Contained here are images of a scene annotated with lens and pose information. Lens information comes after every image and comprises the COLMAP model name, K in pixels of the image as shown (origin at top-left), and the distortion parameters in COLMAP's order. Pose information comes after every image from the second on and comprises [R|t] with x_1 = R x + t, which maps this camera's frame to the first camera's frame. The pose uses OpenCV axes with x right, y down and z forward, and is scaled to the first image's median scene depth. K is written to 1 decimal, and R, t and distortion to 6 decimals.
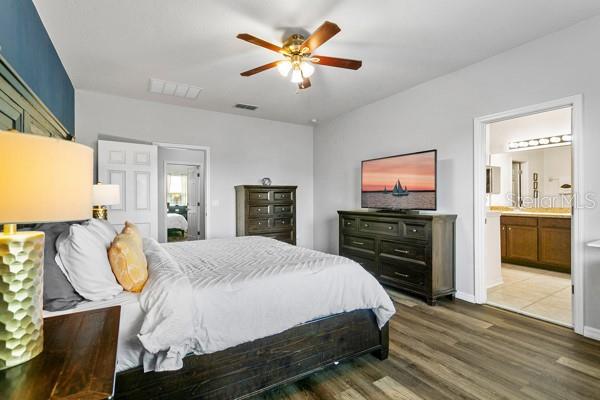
lens RADIAL K [[283.5, 0, 300.0], [0, 283.5, 200.0], [0, 0, 1]] dist [0.001289, 0.000573]
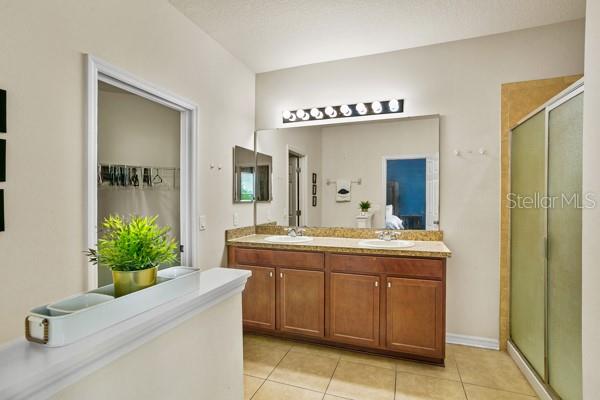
lens RADIAL K [[283.5, 0, 300.0], [0, 283.5, 200.0], [0, 0, 1]] dist [0.001289, 0.000573]
pose [[0.786372, 0.003602, 0.617743, 0.394840], [-0.002139, 0.999993, -0.003109, -0.025066], [-0.617750, 0.001124, 0.786374, 0.508337]]
